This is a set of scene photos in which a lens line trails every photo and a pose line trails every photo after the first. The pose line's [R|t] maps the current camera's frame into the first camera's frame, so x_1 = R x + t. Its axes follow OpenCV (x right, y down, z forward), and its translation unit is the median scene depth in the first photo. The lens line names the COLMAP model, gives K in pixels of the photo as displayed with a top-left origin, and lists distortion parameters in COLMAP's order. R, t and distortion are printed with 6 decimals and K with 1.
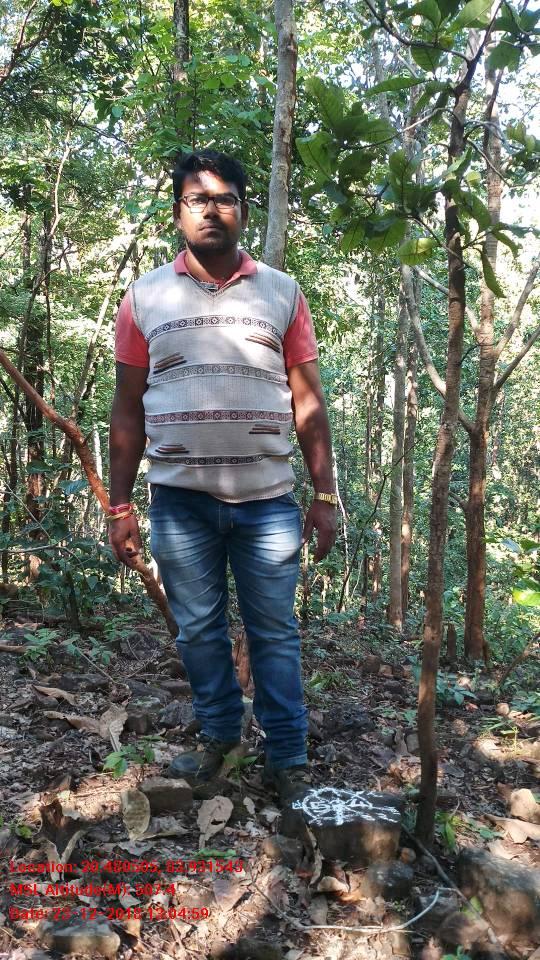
lens RADIAL K [[770.6, 0, 270.0], [0, 770.6, 480.0], [0, 0, 1]] dist [0.070979, -0.186003]
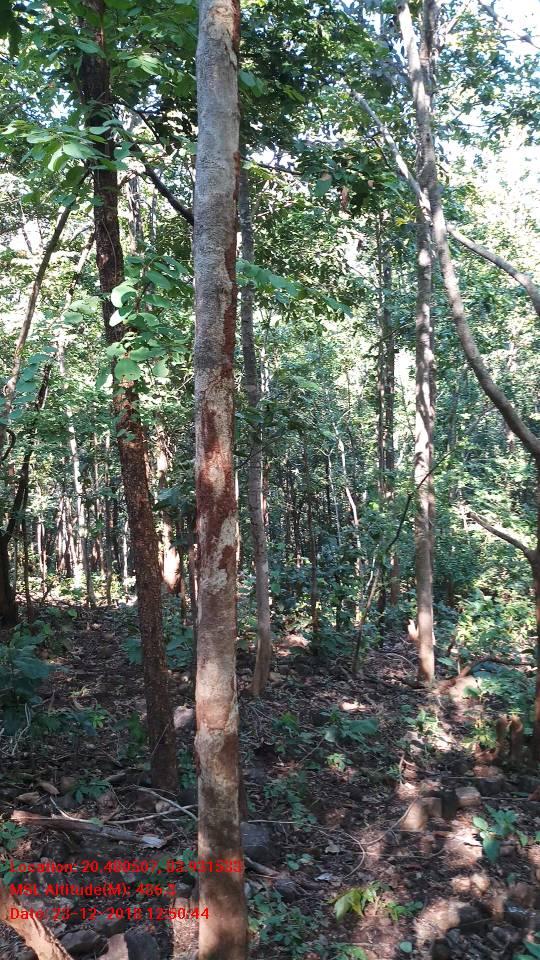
lens RADIAL K [[770.6, 0, 270.0], [0, 770.6, 480.0], [0, 0, 1]] dist [0.070979, -0.186003]
pose [[0.998944, -0.045010, -0.009238, 0.046421], [0.045308, 0.998354, 0.035150, -0.181245], [0.007640, -0.035531, 0.999339, 0.680277]]
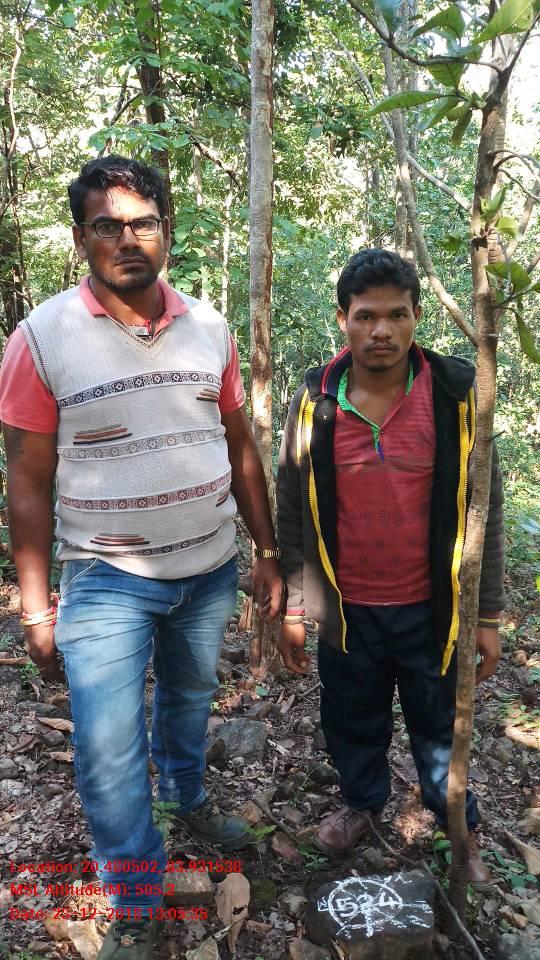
lens RADIAL K [[779.6, 0, 270.0], [0, 779.6, 480.0], [0, 0, 1]] dist [-0.007068, -0.000367]
pose [[0.998288, -0.058237, -0.005474, 0.004361], [0.058352, 0.985007, 0.162345, -0.170715], [-0.004062, -0.162387, 0.986719, 0.103509]]
